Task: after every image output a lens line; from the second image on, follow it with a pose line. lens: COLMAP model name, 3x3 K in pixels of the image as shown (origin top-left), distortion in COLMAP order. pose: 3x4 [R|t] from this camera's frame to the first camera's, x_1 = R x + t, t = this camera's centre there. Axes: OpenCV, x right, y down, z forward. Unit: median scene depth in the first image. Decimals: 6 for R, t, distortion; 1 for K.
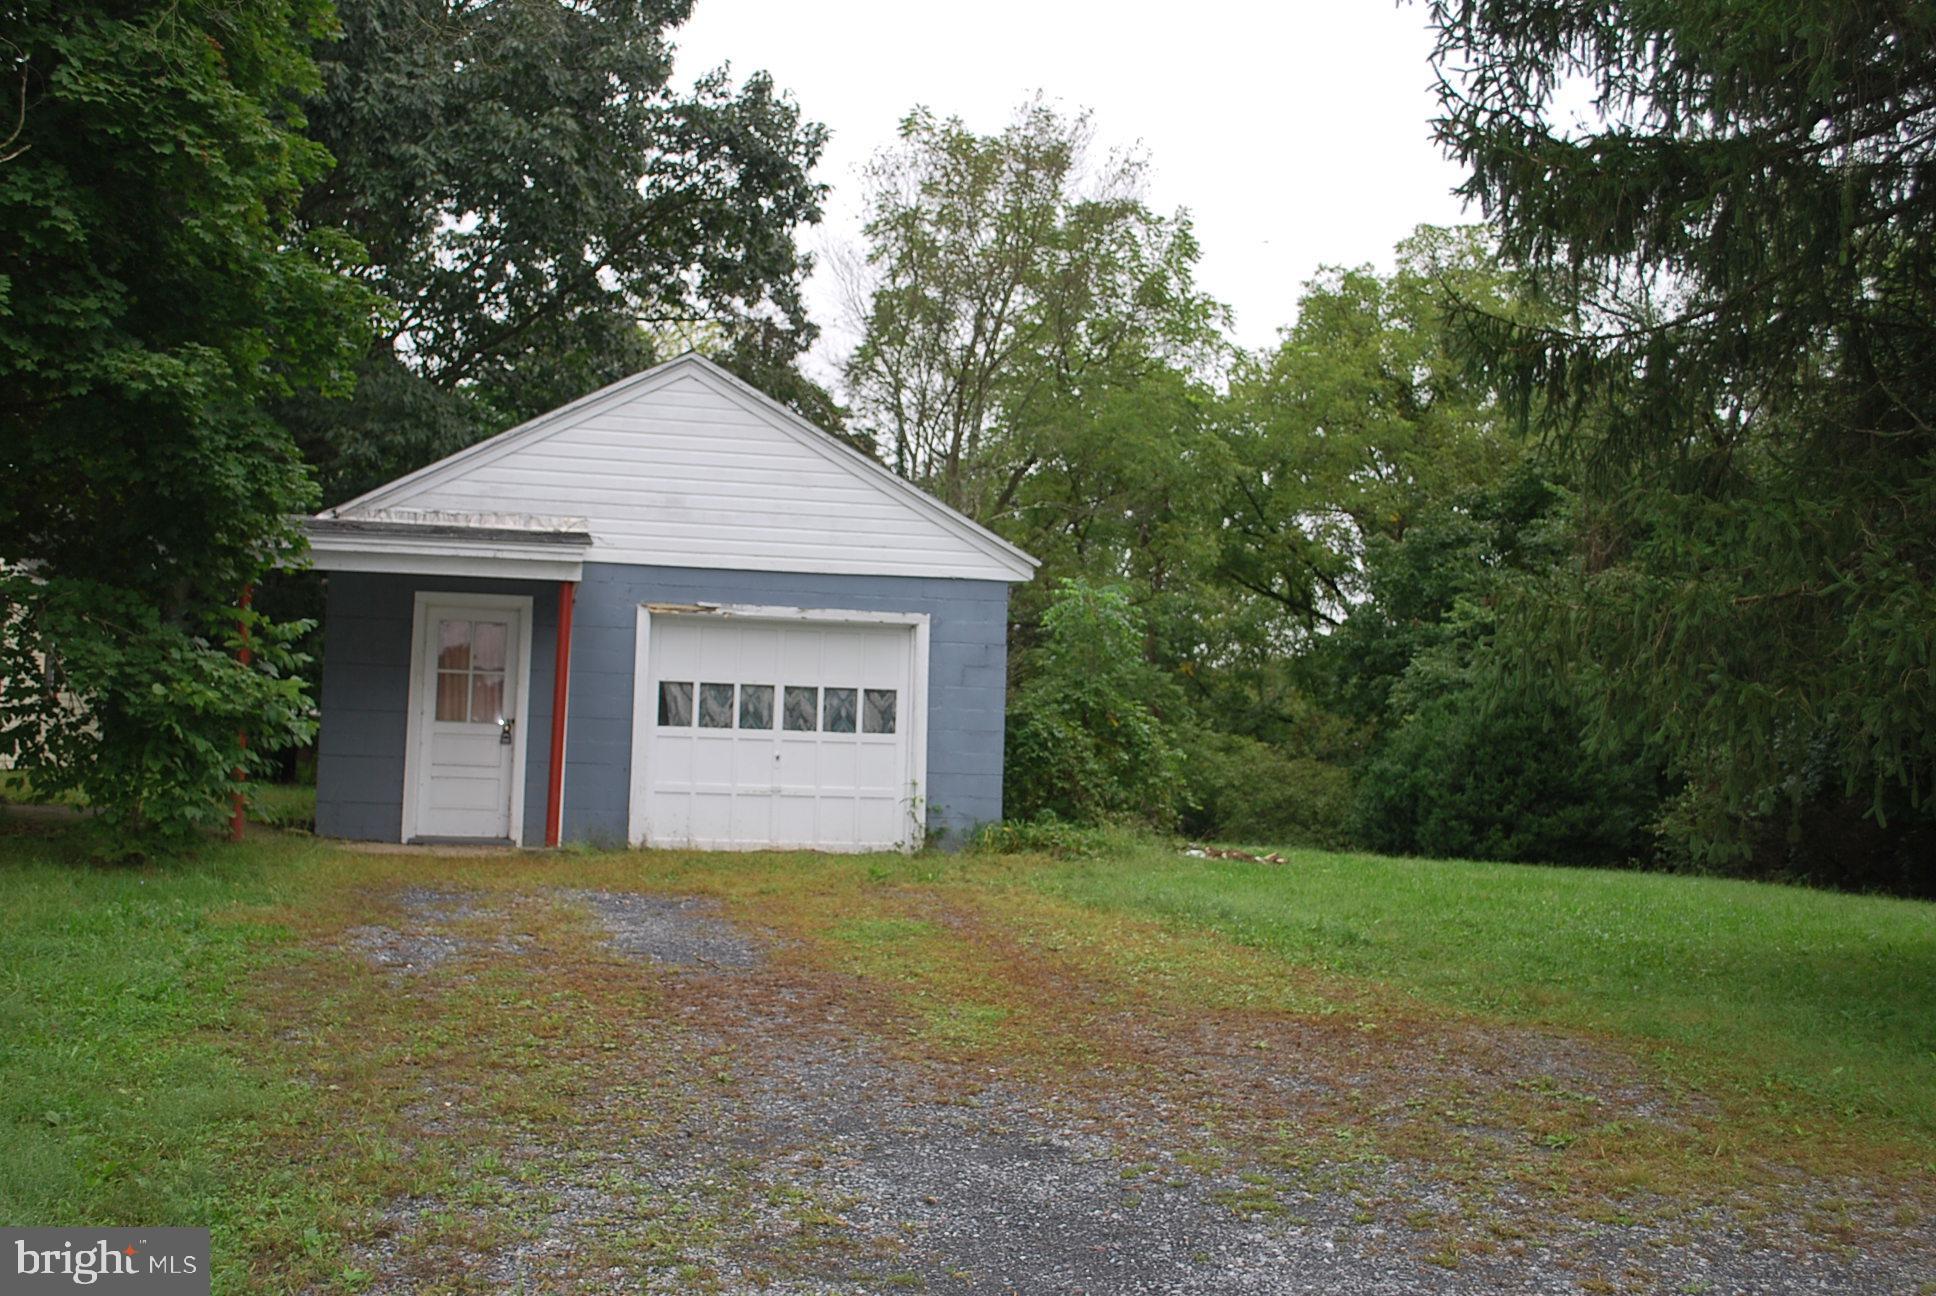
lens RADIAL K [[2102.6, 0, 968.0], [0, 2102.6, 648.0], [0, 0, 1]] dist [-0.015133, -0.003858]
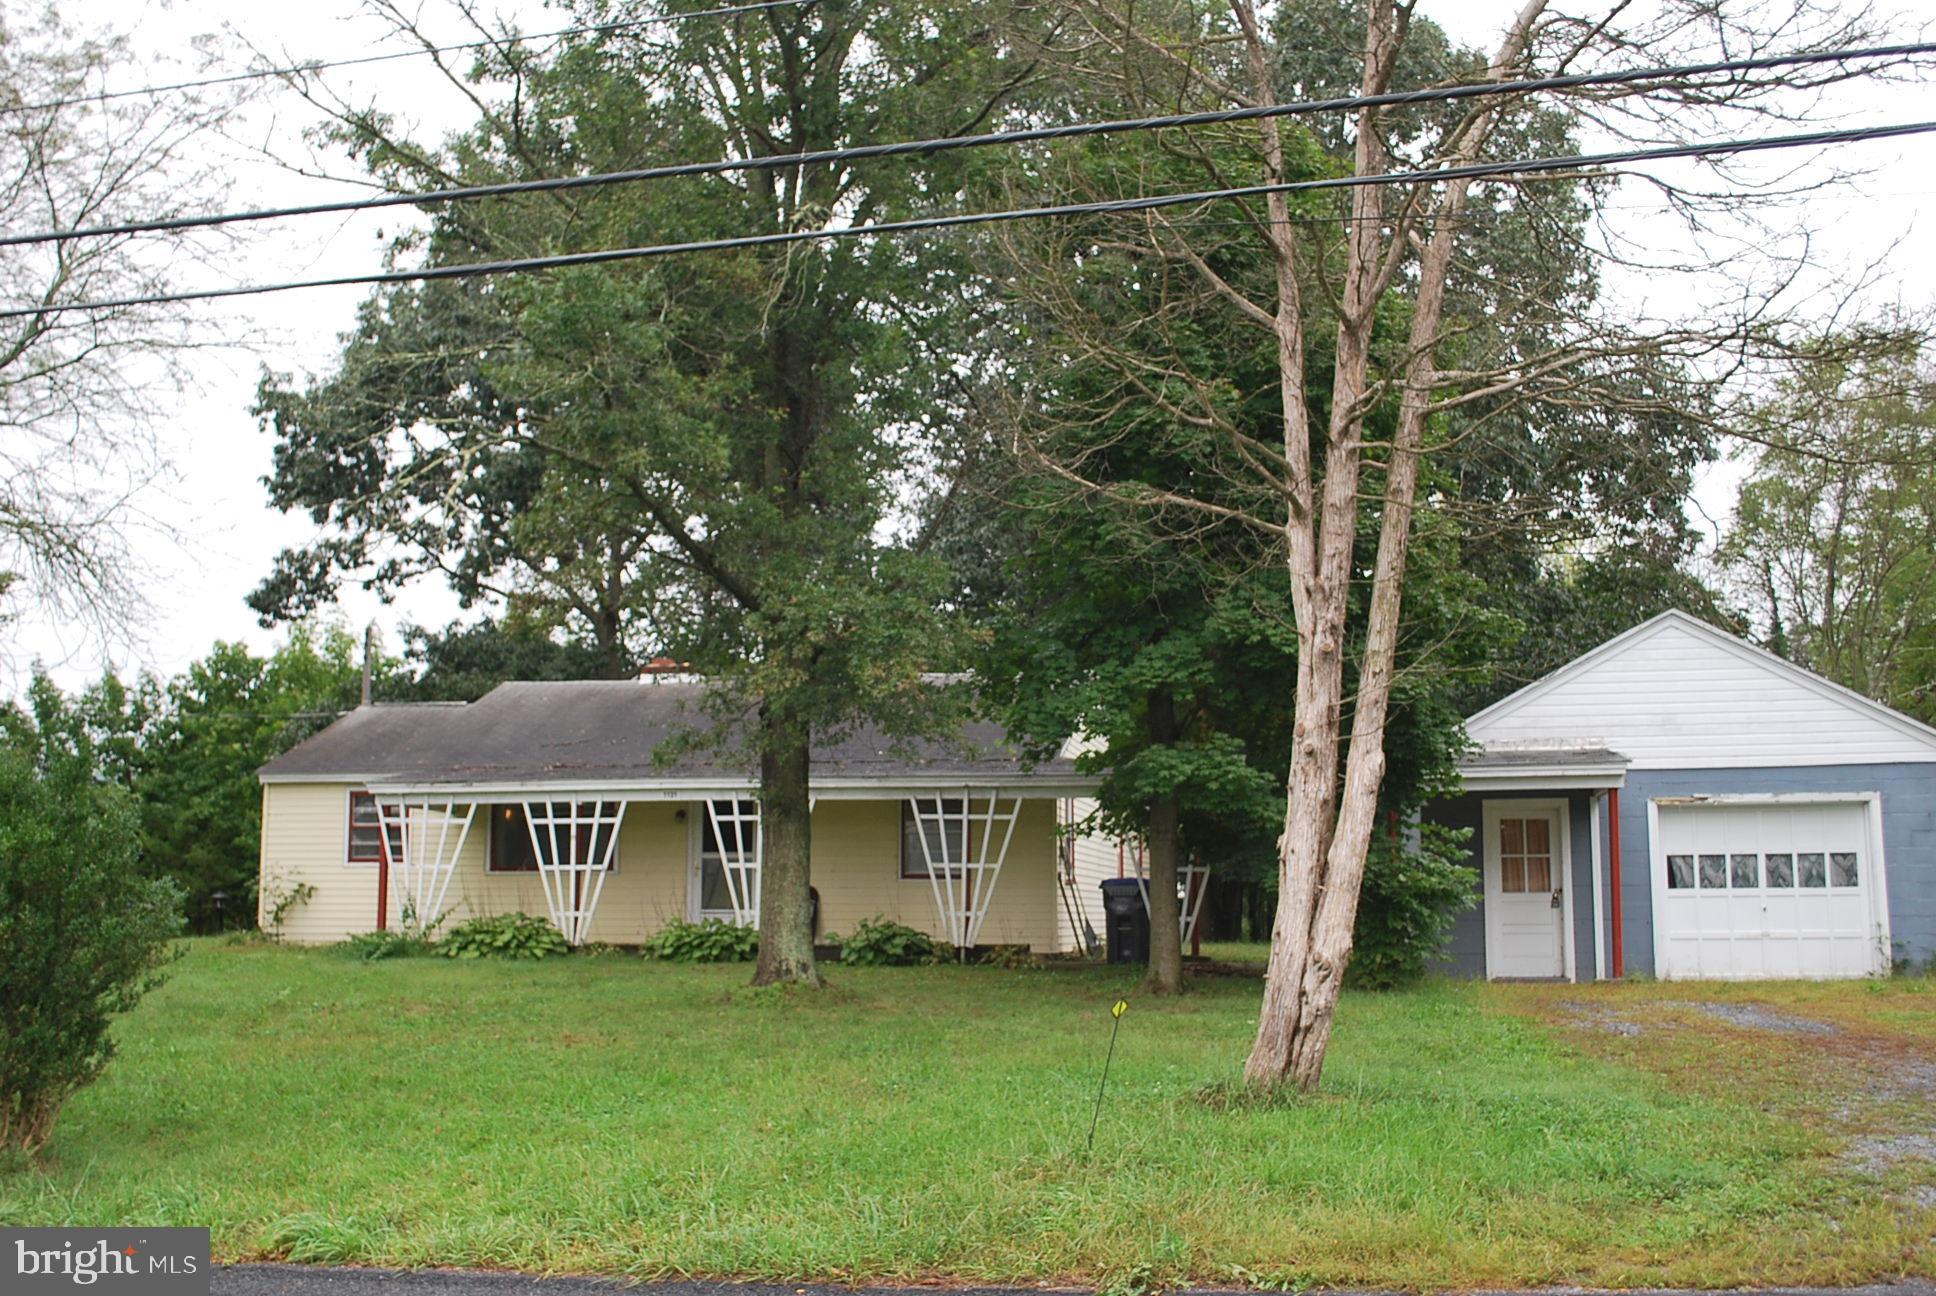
lens RADIAL K [[2102.6, 0, 968.0], [0, 2102.6, 648.0], [0, 0, 1]] dist [-0.015133, -0.003858]
pose [[0.925308, -0.087114, -0.369076, -0.053449], [0.055784, 0.993937, -0.094747, -0.013314], [0.375092, 0.067081, 0.924557, -0.401647]]
